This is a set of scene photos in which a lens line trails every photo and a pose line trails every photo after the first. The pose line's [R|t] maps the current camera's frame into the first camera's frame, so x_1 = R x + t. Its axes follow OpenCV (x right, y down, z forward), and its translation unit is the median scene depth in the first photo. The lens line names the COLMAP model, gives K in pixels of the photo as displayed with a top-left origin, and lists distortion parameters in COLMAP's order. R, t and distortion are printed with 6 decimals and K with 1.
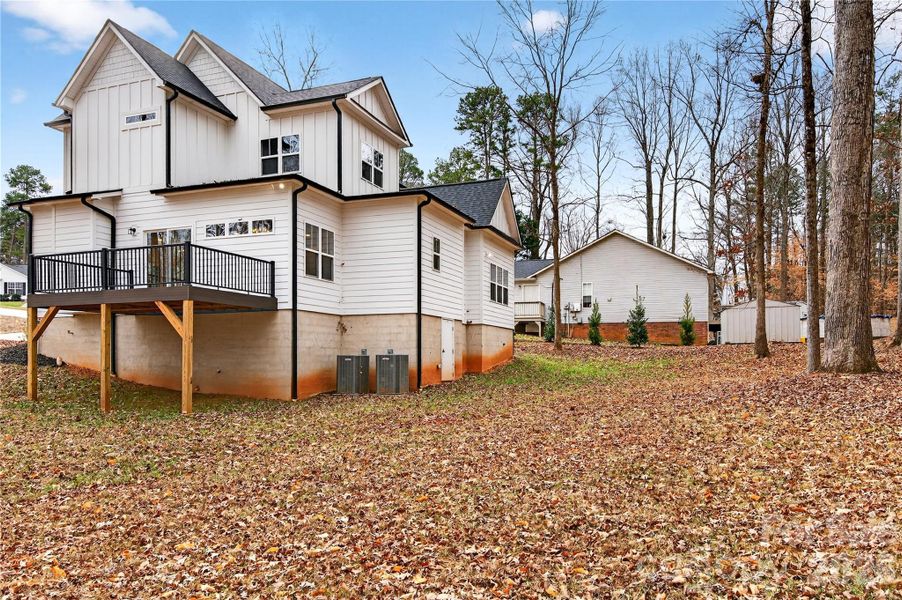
lens RADIAL K [[633.7, 0, 467.2], [0, 633.7, 360.9], [0, 0, 1]] dist [0.005637, -0.000936]
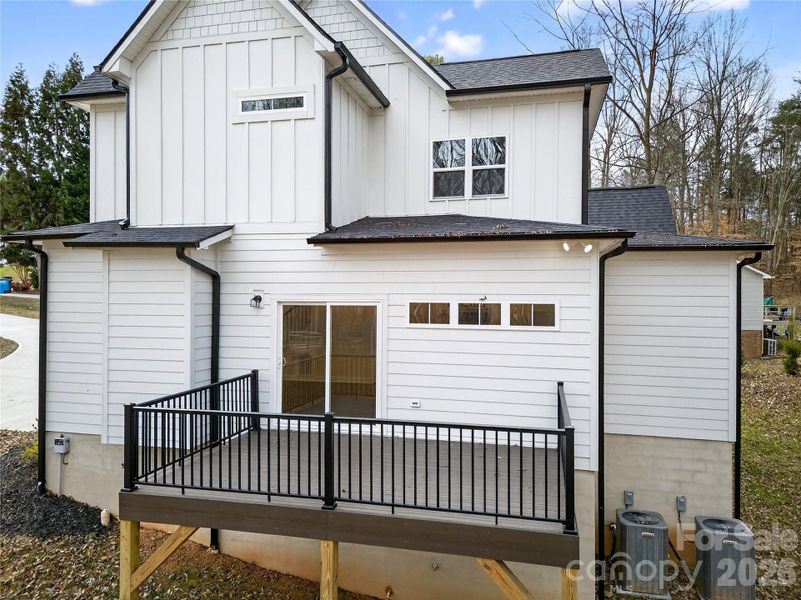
lens RADIAL K [[564.8, 0, 400.5], [0, 564.8, 300.0], [0, 0, 1]] dist [0.038885, -0.001817]
pose [[0.994526, 0.007894, 0.104192, -0.436535], [-0.008340, 0.999958, 0.003847, -0.201998], [-0.104157, -0.004695, 0.994550, 0.461893]]
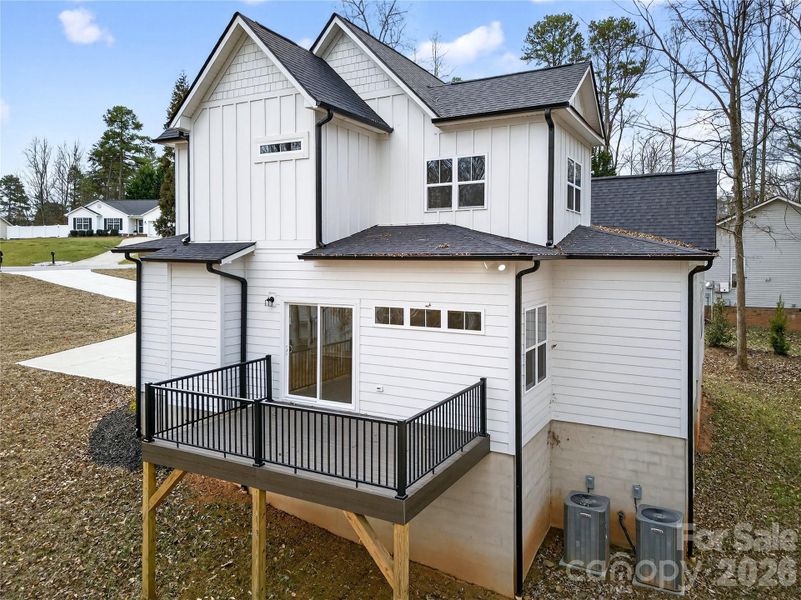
lens RADIAL K [[569.8, 0, 402.0], [0, 569.8, 269.2], [0, 0, 1]] dist [0.054501, -0.002089]
pose [[0.988222, 0.007133, -0.152858, -0.264675], [-0.003975, 0.999773, 0.020955, -0.248632], [0.152973, -0.020101, 0.988026, 0.354624]]
